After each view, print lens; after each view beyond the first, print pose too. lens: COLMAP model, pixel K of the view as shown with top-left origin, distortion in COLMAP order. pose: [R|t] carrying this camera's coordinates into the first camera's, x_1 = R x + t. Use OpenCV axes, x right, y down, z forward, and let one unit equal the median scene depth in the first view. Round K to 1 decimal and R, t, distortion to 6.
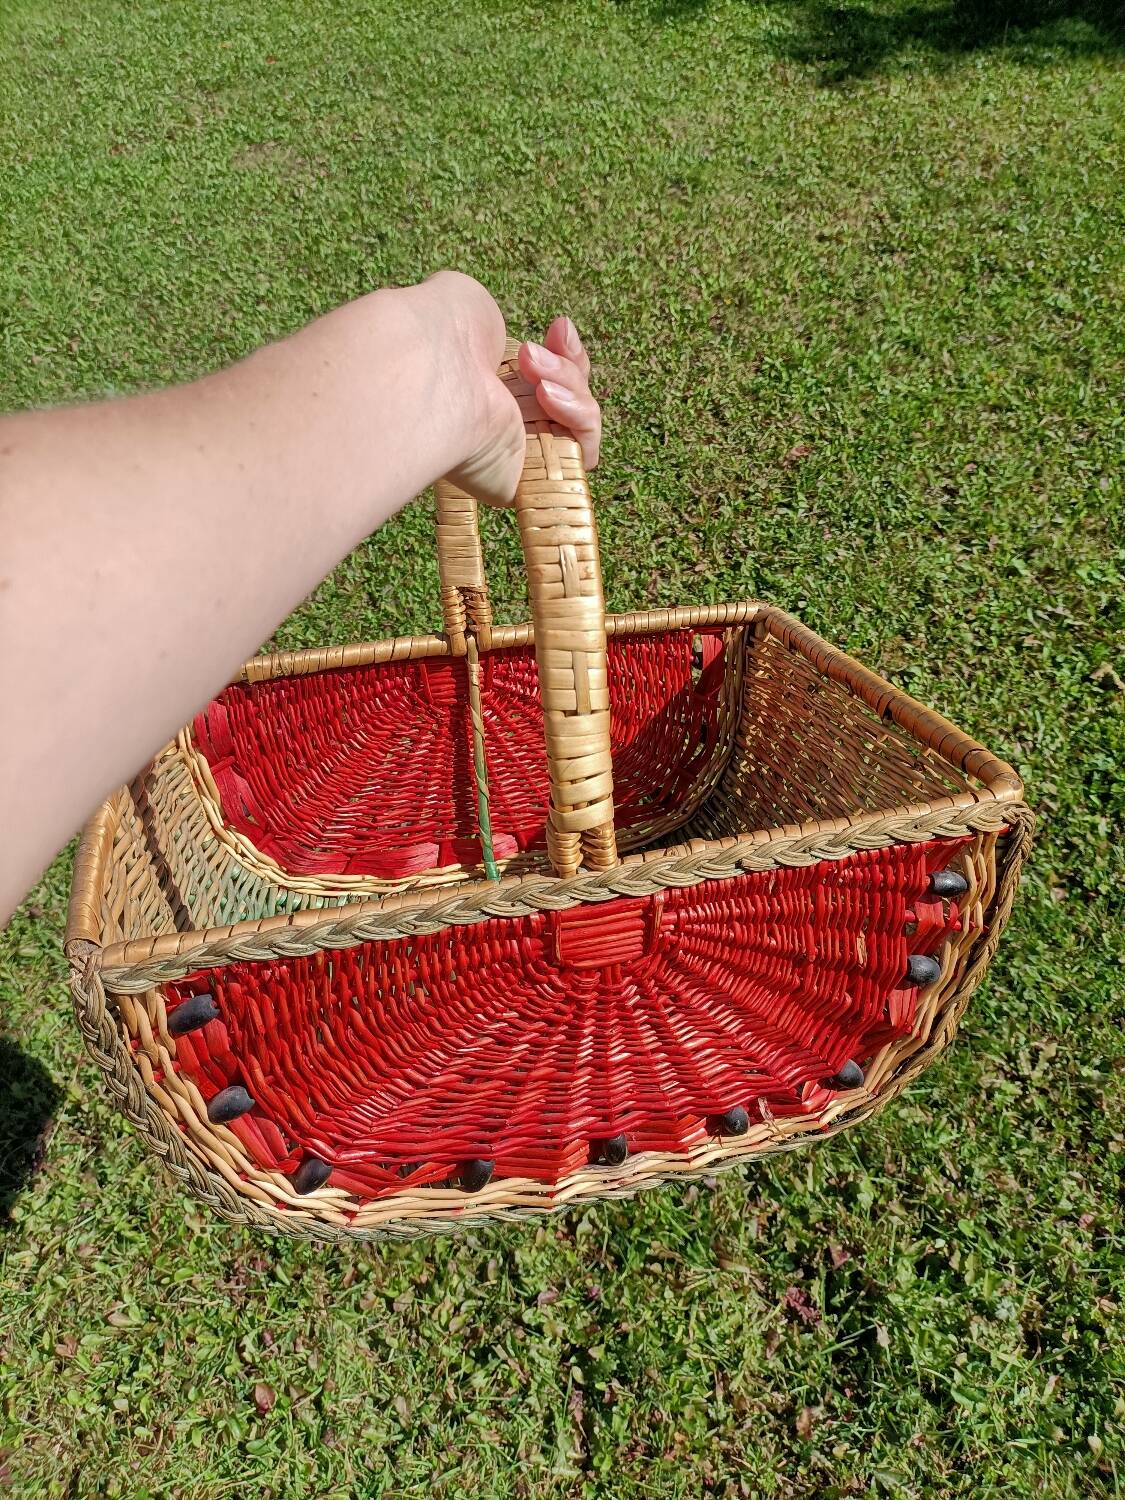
lens RADIAL K [[1110.0, 0, 526.8], [0, 1110.0, 747.8], [0, 0, 1]] dist [0.016125, -0.030083]
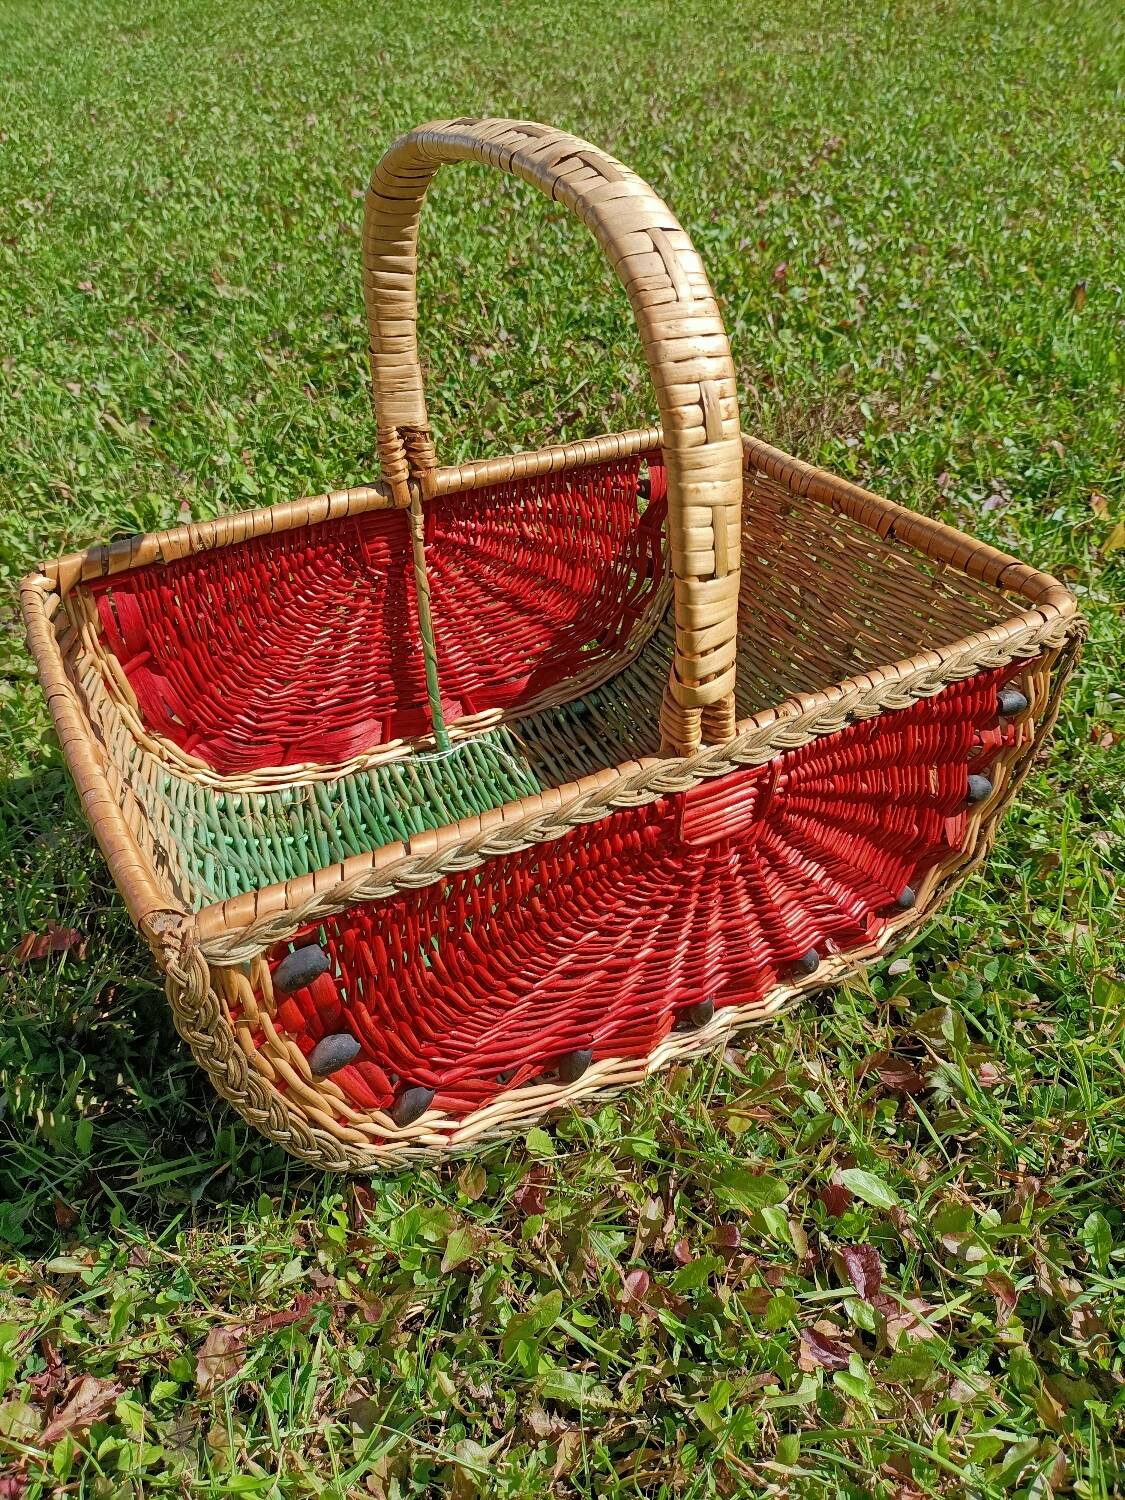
lens RADIAL K [[1110.0, 0, 524.6], [0, 1110.0, 769.8], [0, 0, 1]] dist [0.016125, -0.030083]
pose [[0.966381, -0.141260, 0.214834, -0.262124], [0.100801, 0.976817, 0.188860, -0.051613], [-0.236532, -0.160855, 0.958216, 0.139535]]
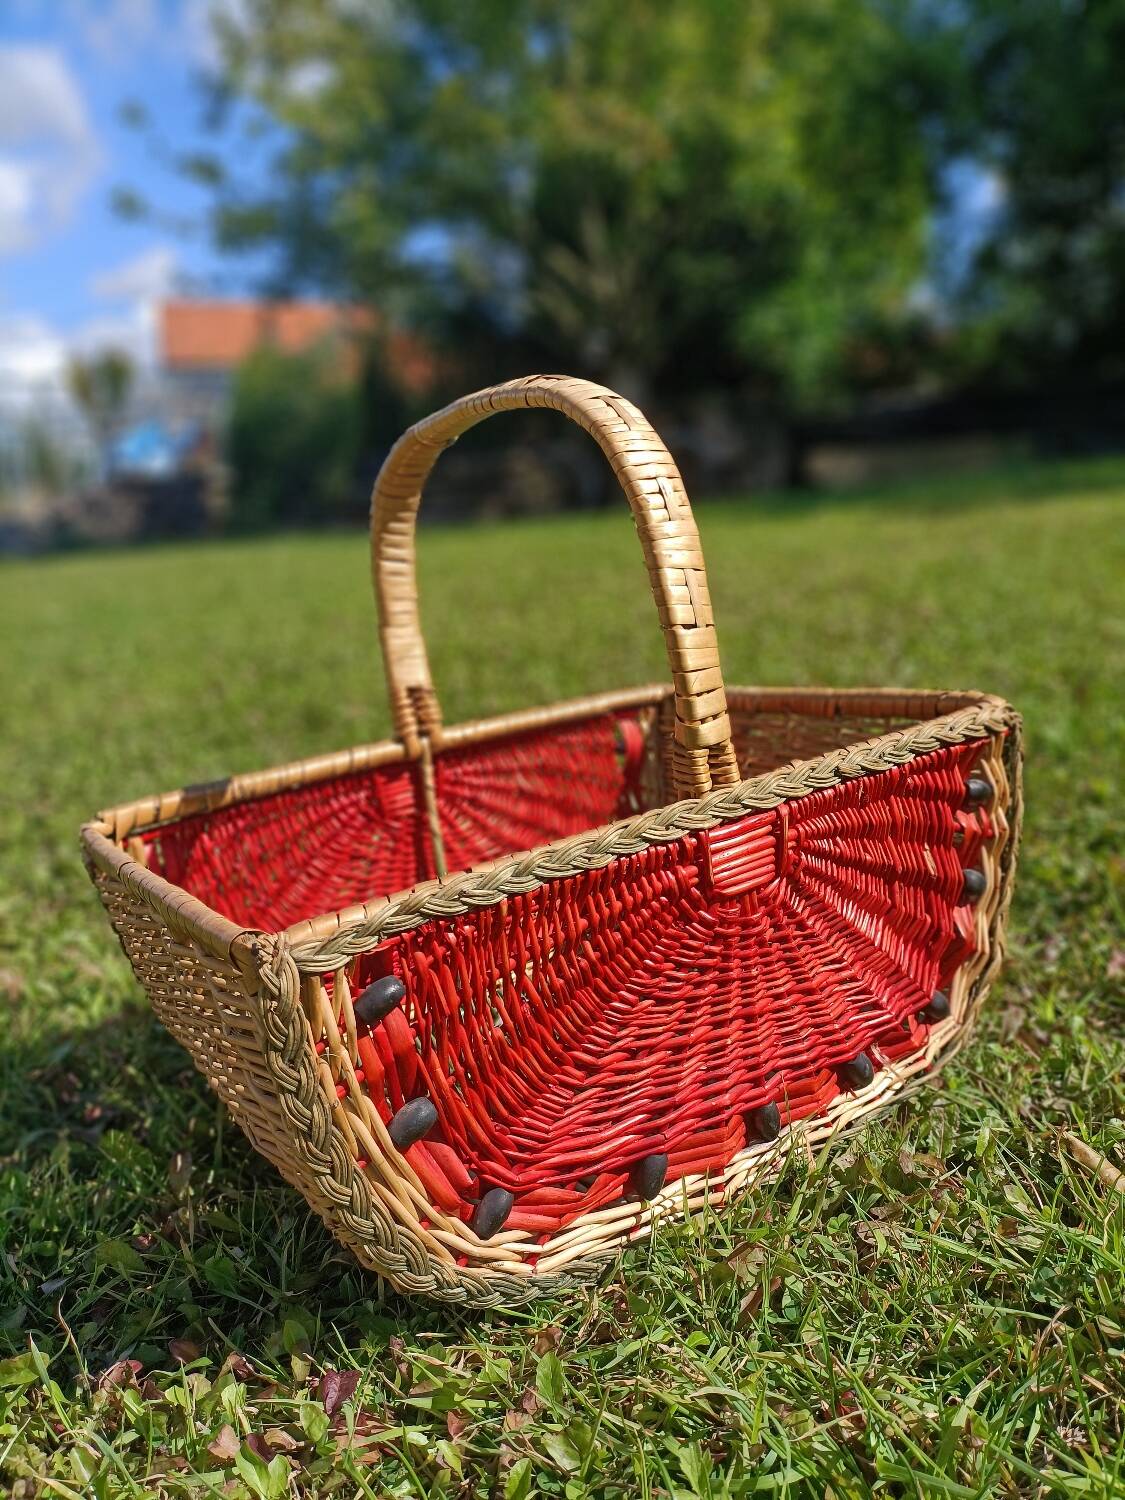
lens RADIAL K [[1133.9, 0, 530.4], [0, 1133.9, 751.7], [0, 0, 1]] dist [0.001247, -0.016323]
pose [[0.939725, -0.140461, 0.311750, -0.393385], [0.226793, 0.938362, -0.260848, 0.282594], [-0.255896, 0.315828, 0.913657, 0.058457]]
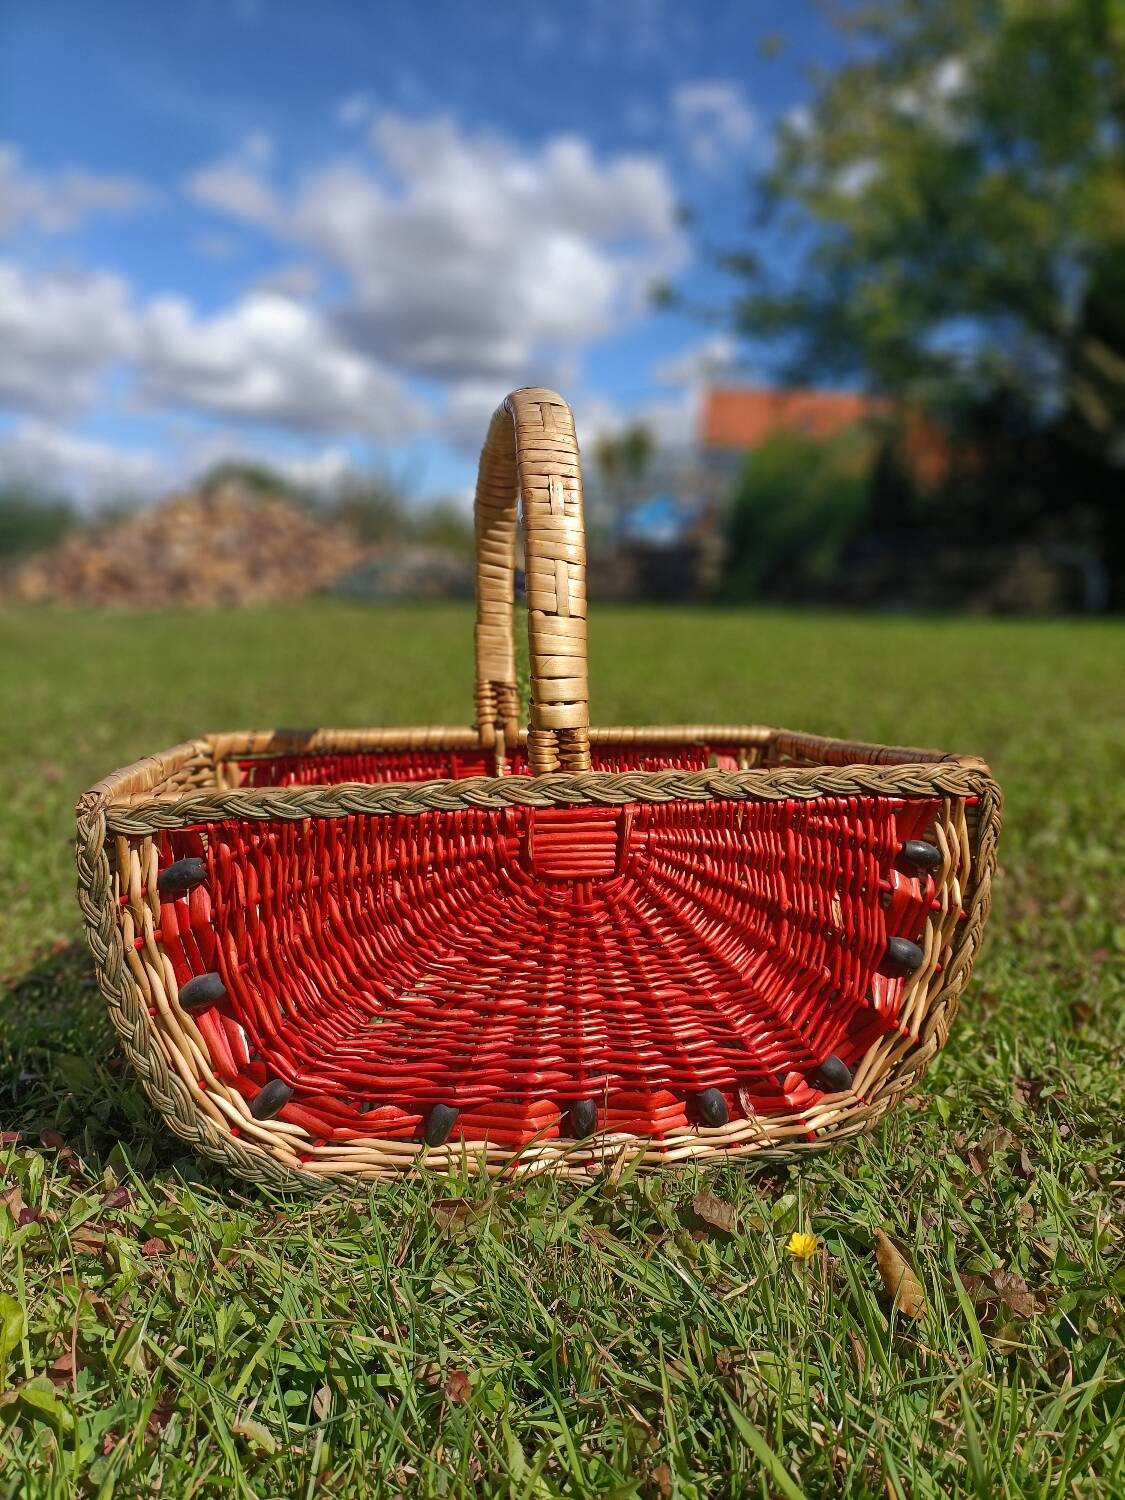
lens RADIAL K [[1110.0, 0, 523.0], [0, 1110.0, 757.8], [0, 0, 1]] dist [0.016125, -0.030083]
pose [[0.994627, 0.051721, -0.089673, 0.101370], [-0.079899, 0.934339, -0.347313, 0.425316], [0.065822, 0.352612, 0.933452, -0.010858]]
